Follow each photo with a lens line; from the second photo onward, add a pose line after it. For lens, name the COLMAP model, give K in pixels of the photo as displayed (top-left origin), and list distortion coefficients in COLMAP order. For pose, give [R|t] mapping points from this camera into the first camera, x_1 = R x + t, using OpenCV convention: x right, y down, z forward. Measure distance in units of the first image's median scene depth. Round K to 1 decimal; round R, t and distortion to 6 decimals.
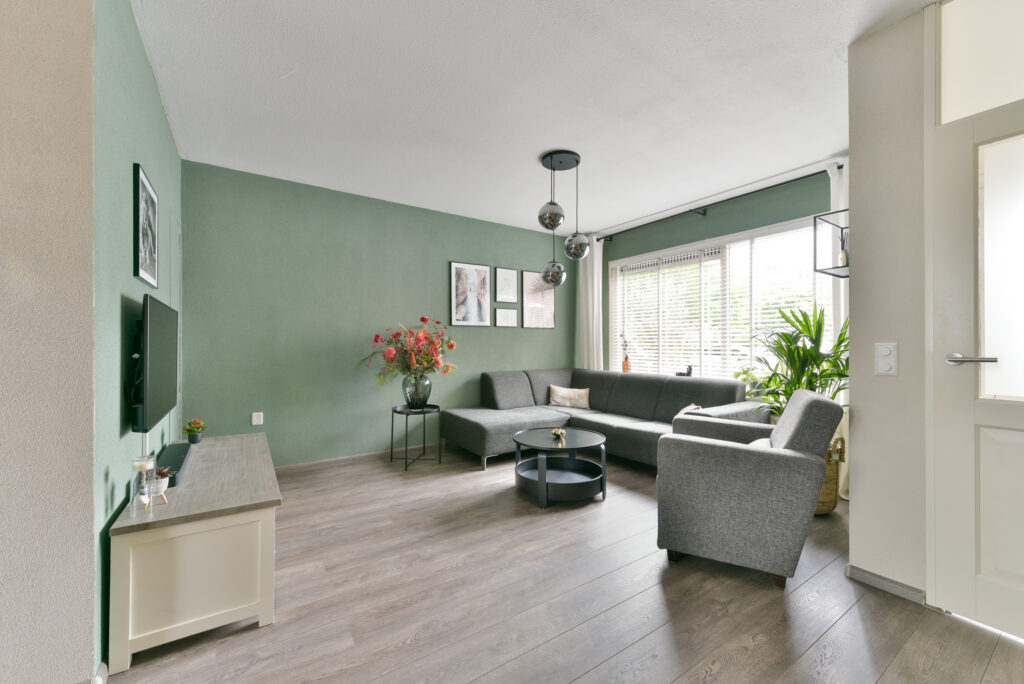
lens RADIAL K [[404.6, 0, 503.8], [0, 404.6, 341.4], [0, 0, 1]] dist [0.001840, -0.000083]
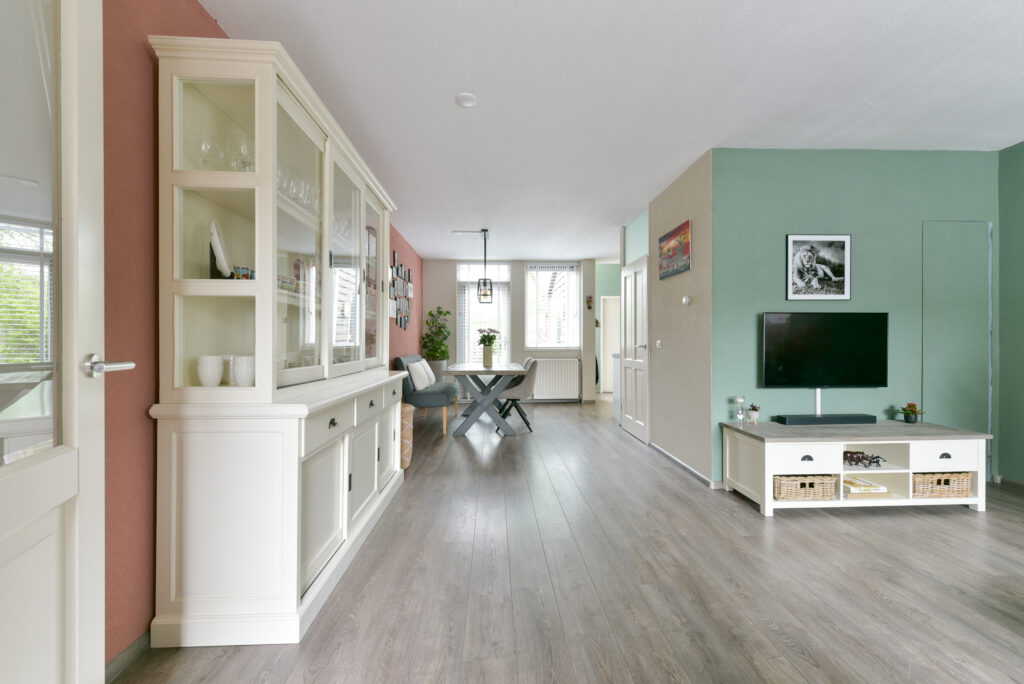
lens RADIAL K [[404.6, 0, 514.5], [0, 404.6, 343.4], [0, 0, 1]] dist [0.001840, -0.000083]
pose [[-0.504581, 0.011839, -0.863283, 0.841127], [0.023633, 0.999721, -0.000104, -0.001984], [0.863041, -0.020454, -0.504720, 0.635107]]
